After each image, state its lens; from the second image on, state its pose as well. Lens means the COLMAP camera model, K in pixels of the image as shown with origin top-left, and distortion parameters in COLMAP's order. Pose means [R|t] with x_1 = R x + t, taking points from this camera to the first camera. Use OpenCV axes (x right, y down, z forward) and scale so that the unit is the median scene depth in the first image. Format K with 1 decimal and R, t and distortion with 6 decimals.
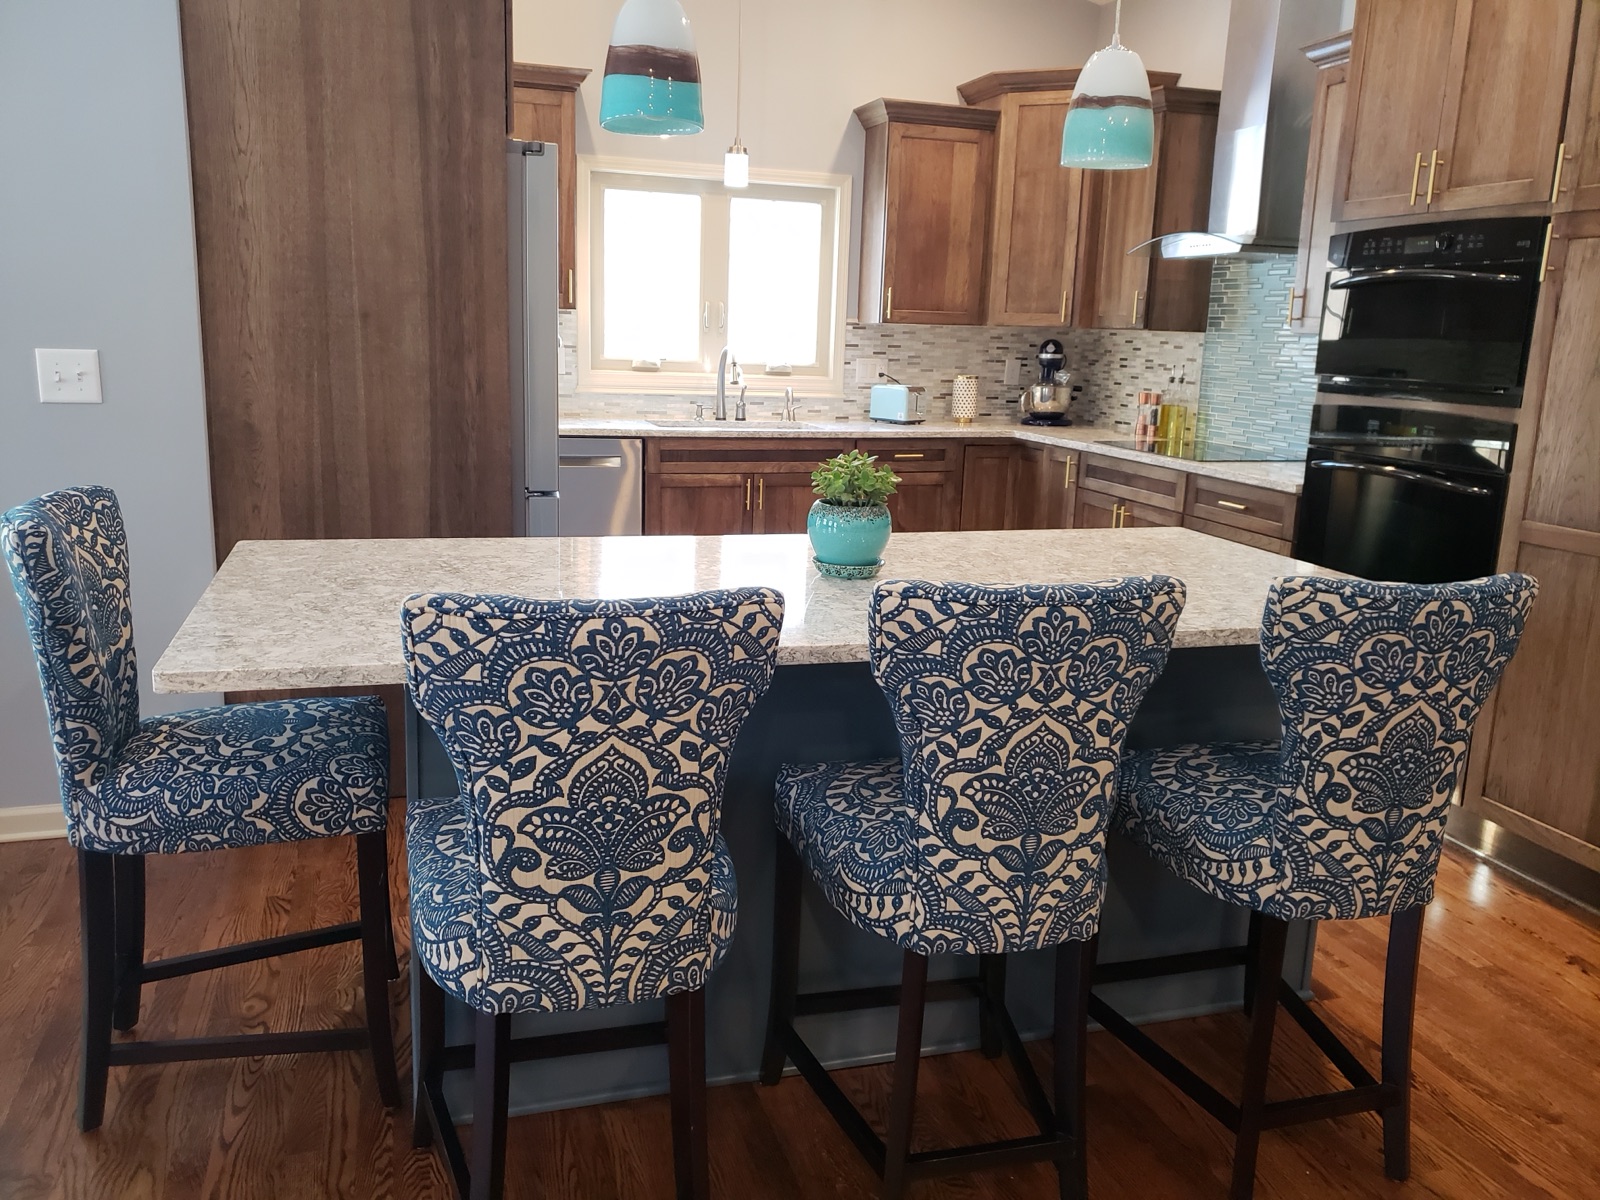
lens RADIAL K [[1257.8, 0, 797.9], [0, 1257.8, 580.4], [0, 0, 1]] dist [0.004557, 0.004825]
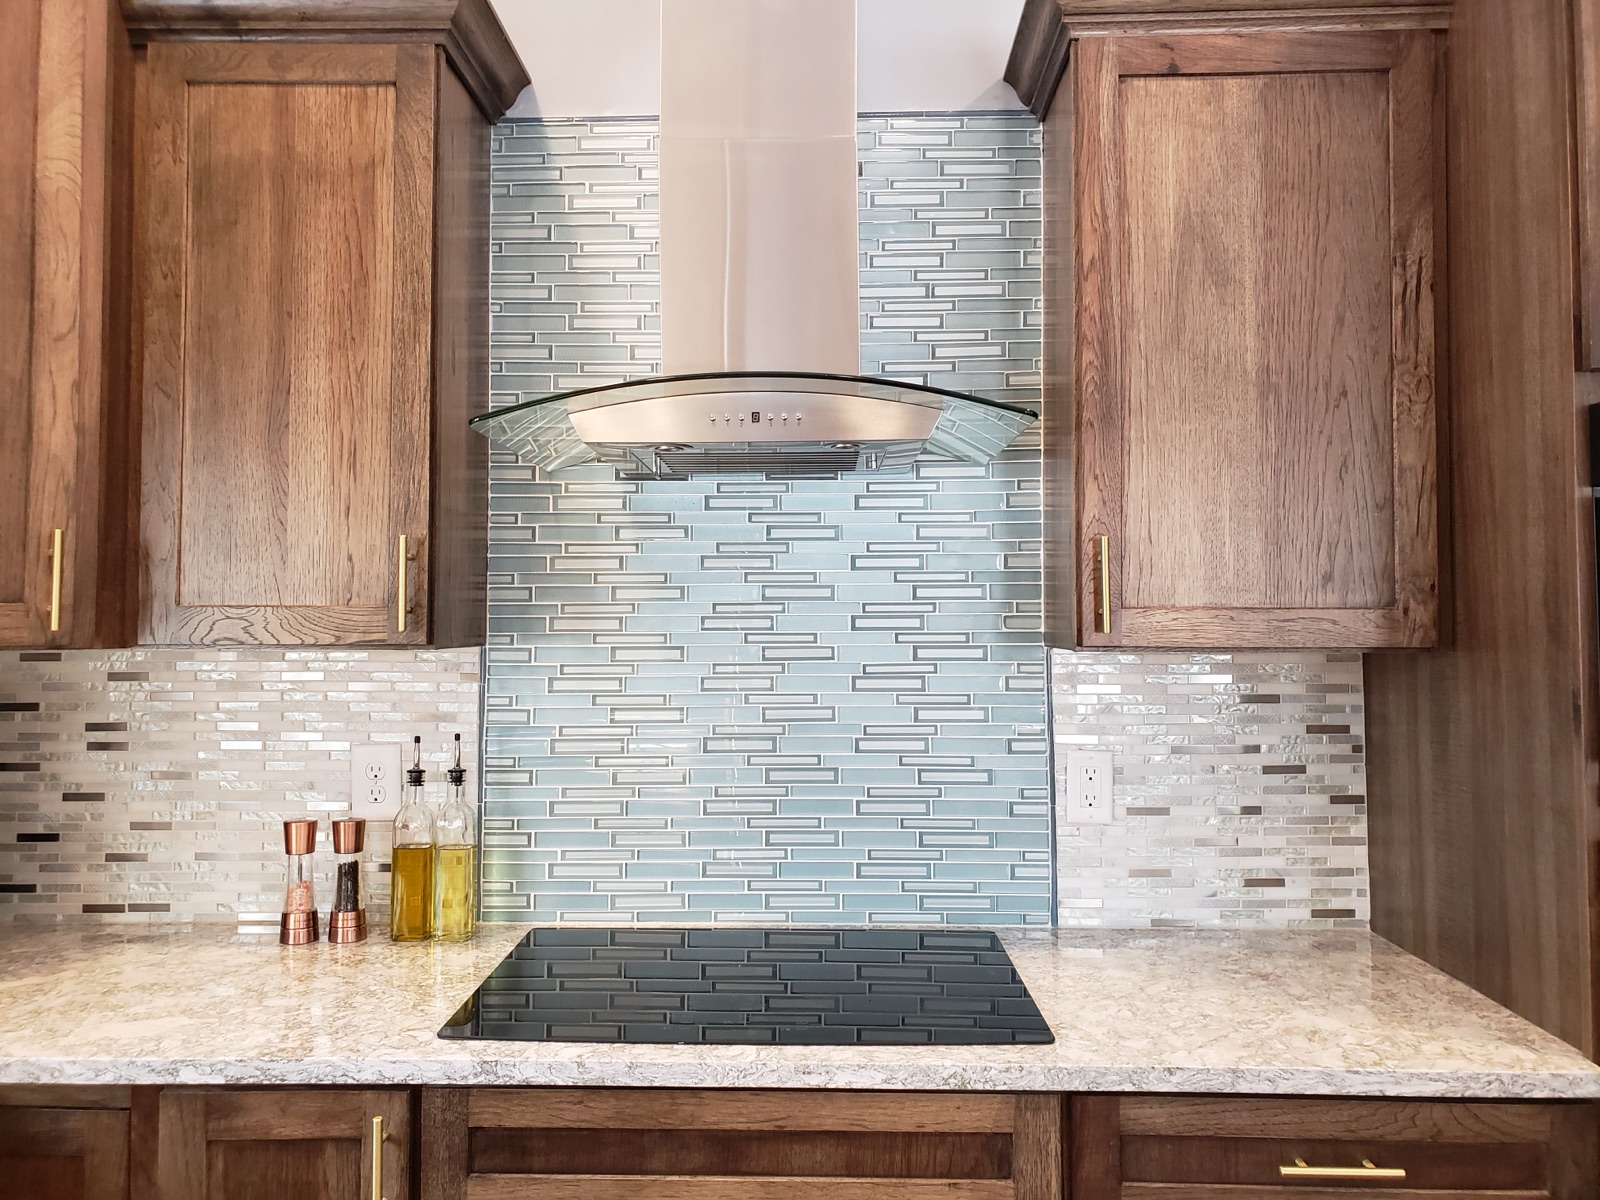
lens RADIAL K [[1257.8, 0, 797.9], [0, 1257.8, 580.4], [0, 0, 1]] dist [0.004557, 0.004825]
pose [[0.318450, 0.002396, 0.947937, -0.012382], [0.198371, 0.977687, -0.069112, -0.170711], [-0.926951, 0.210052, 0.310869, 0.785918]]
